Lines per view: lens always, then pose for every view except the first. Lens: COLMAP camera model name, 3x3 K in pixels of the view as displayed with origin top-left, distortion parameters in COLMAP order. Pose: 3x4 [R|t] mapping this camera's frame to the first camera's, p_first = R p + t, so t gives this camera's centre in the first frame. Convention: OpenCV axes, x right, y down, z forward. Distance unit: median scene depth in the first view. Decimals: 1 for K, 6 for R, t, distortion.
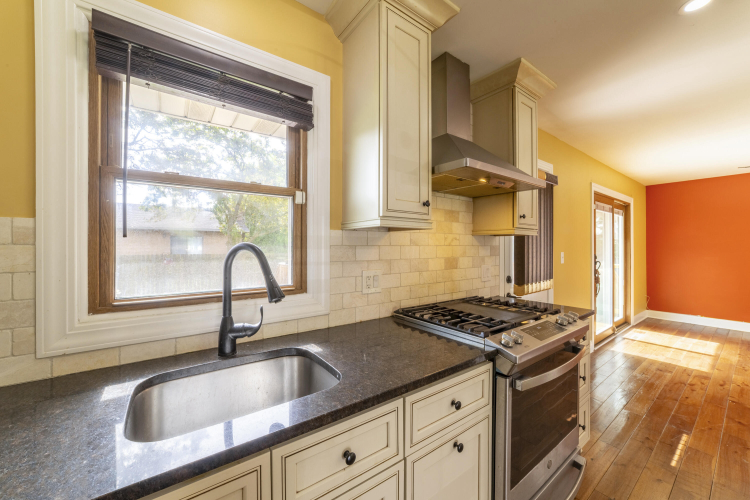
lens RADIAL K [[284.1, 0, 370.3], [0, 284.1, 246.0], [0, 0, 1]] dist [-0.019251, 0.004433]
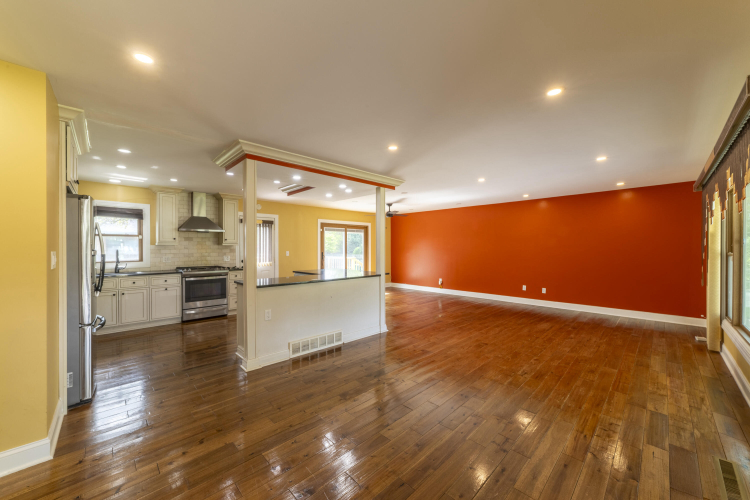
lens RADIAL K [[284.1, 0, 374.2], [0, 284.1, 249.9], [0, 0, 1]] dist [-0.019251, 0.004433]
pose [[0.989663, -0.005512, 0.143308, 2.332105], [0.004074, 0.999938, 0.010327, -0.020975], [-0.143356, -0.009636, 0.989624, -3.219929]]
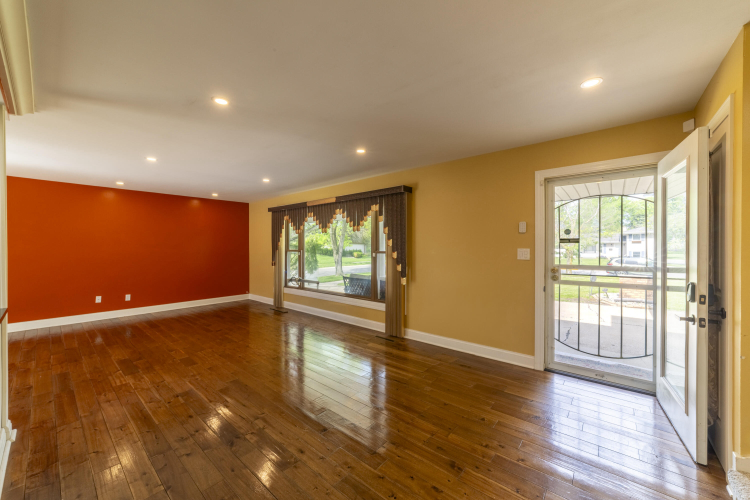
lens RADIAL K [[284.1, 0, 376.9], [0, 284.1, 247.0], [0, 0, 1]] dist [-0.019251, 0.004433]
pose [[-0.204928, -0.005863, 0.978760, 1.176194], [0.001641, 0.999979, 0.006333, -0.021512], [-0.978776, 0.002904, -0.204913, -1.631324]]
